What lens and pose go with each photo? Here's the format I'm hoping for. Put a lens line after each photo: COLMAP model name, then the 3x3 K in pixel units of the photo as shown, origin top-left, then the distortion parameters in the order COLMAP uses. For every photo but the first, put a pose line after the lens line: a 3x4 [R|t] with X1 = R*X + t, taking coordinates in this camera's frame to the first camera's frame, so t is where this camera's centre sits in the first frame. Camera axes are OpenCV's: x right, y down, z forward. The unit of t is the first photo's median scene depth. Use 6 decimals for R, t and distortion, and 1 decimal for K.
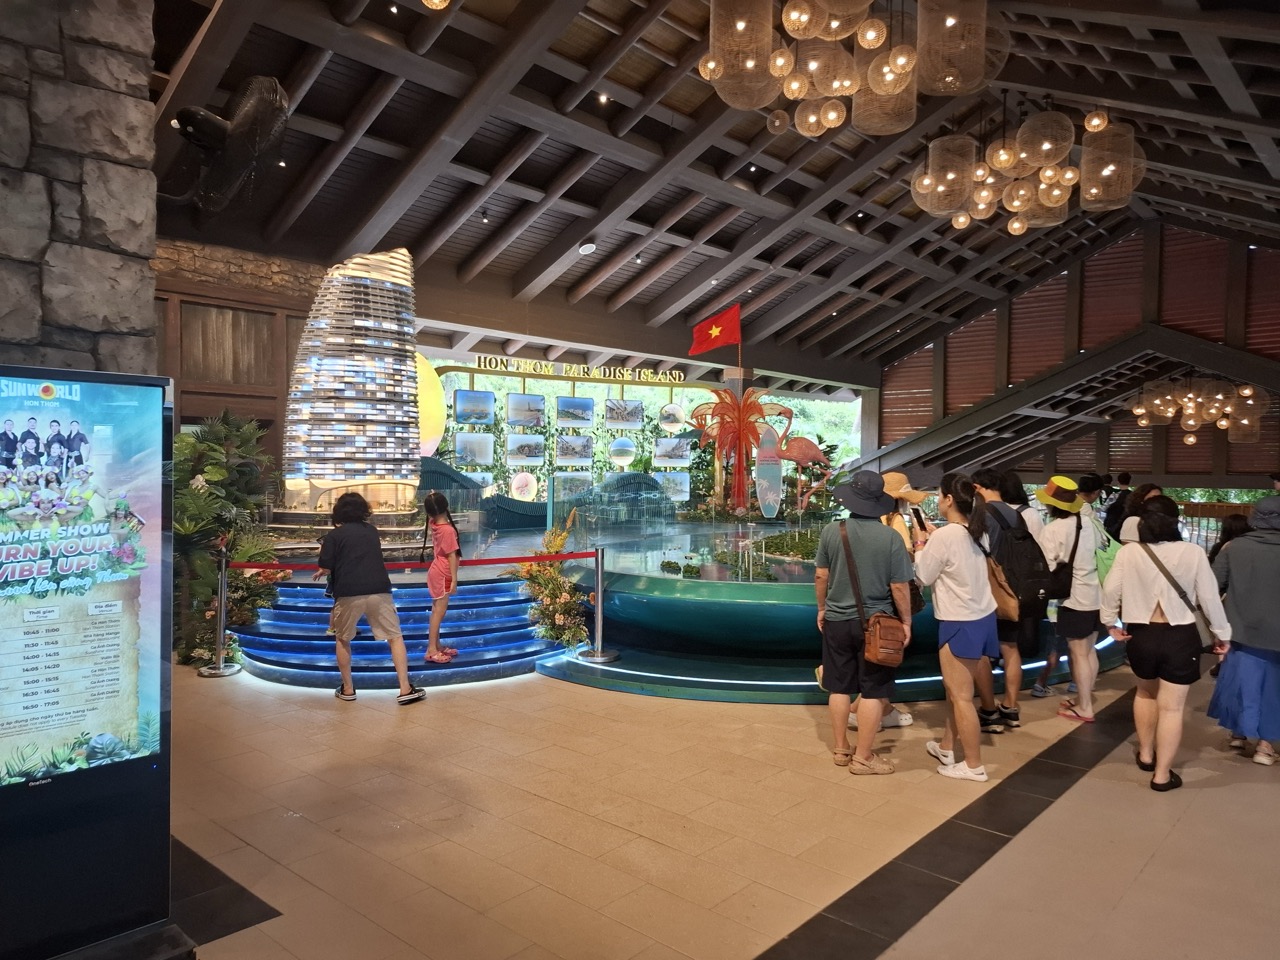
lens RADIAL K [[900.1, 0, 631.5], [0, 900.1, 481.9], [0, 0, 1]] dist [0.052435, -0.040994]
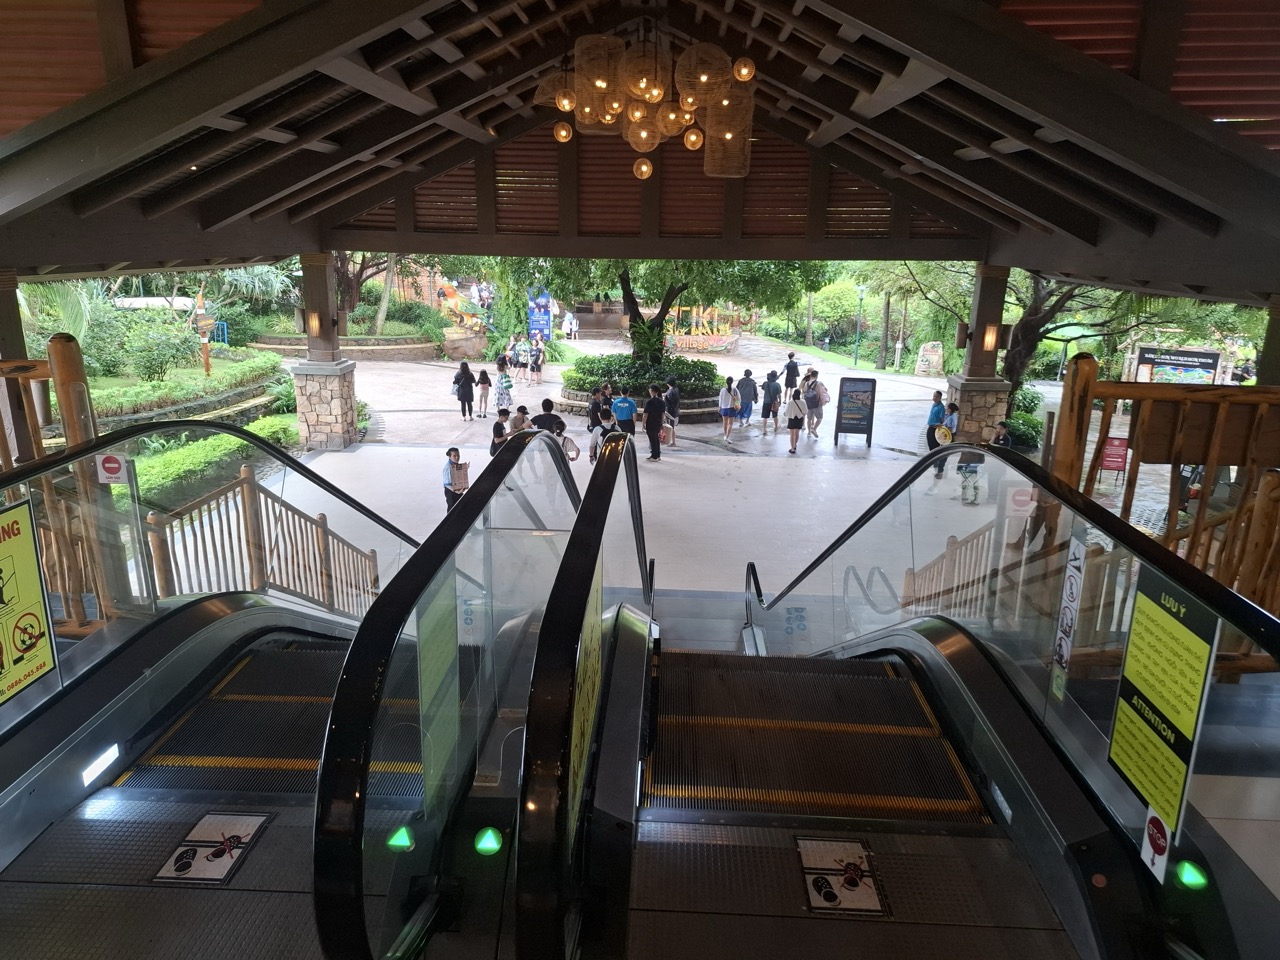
lens RADIAL K [[900.1, 0, 635.5], [0, 900.1, 483.3], [0, 0, 1]] dist [0.052435, -0.040994]
pose [[0.780490, -0.159520, 0.604474, 0.448408], [-0.001065, 0.966557, 0.256448, -0.006804], [-0.625167, -0.200799, 0.754219, 0.988982]]
